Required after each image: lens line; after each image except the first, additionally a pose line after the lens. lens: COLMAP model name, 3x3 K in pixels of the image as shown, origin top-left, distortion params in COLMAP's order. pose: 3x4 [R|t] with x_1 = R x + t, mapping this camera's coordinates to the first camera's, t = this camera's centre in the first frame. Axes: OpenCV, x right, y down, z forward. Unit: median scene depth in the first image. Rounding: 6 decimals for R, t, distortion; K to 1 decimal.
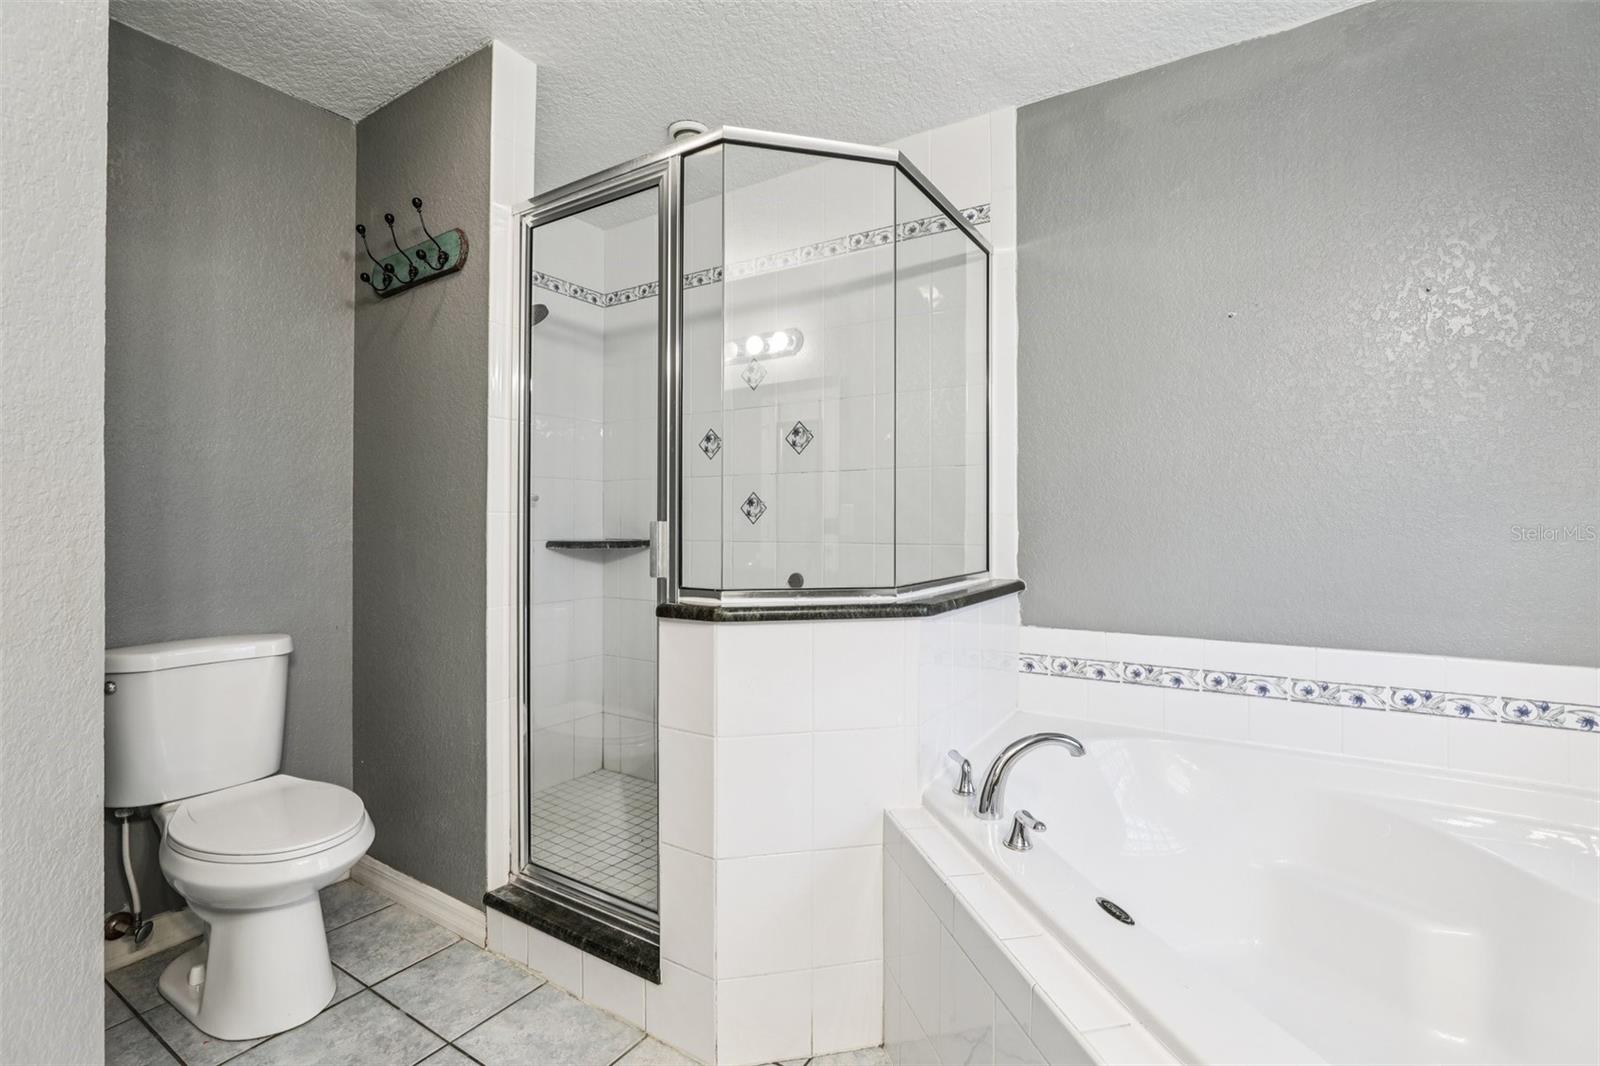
lens RADIAL K [[732.1, 0, 805.6], [0, 732.1, 518.3], [0, 0, 1]] dist [-0.022855, 0.005702]
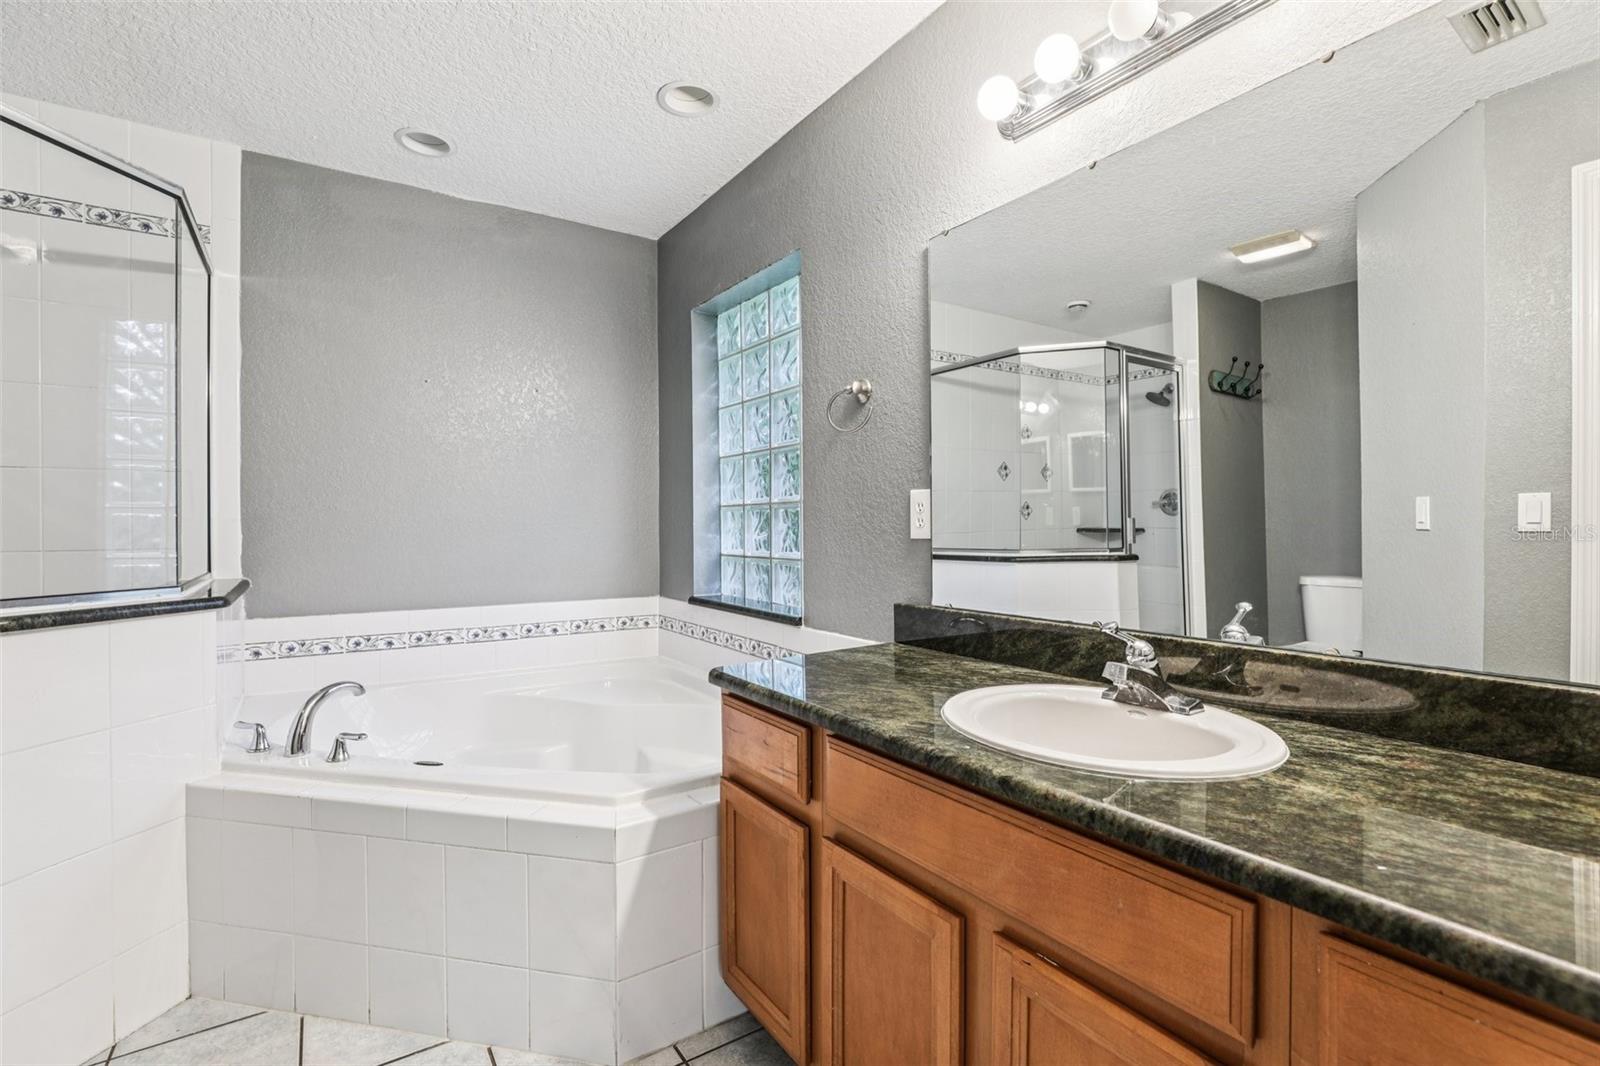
lens RADIAL K [[732.1, 0, 795.3], [0, 732.1, 525.3], [0, 0, 1]] dist [-0.022855, 0.005702]
pose [[0.409773, -0.000788, 0.912187, -0.465615], [0.000470, 1.000000, 0.000653, 0.003947], [-0.912187, 0.000162, 0.409774, -0.272069]]
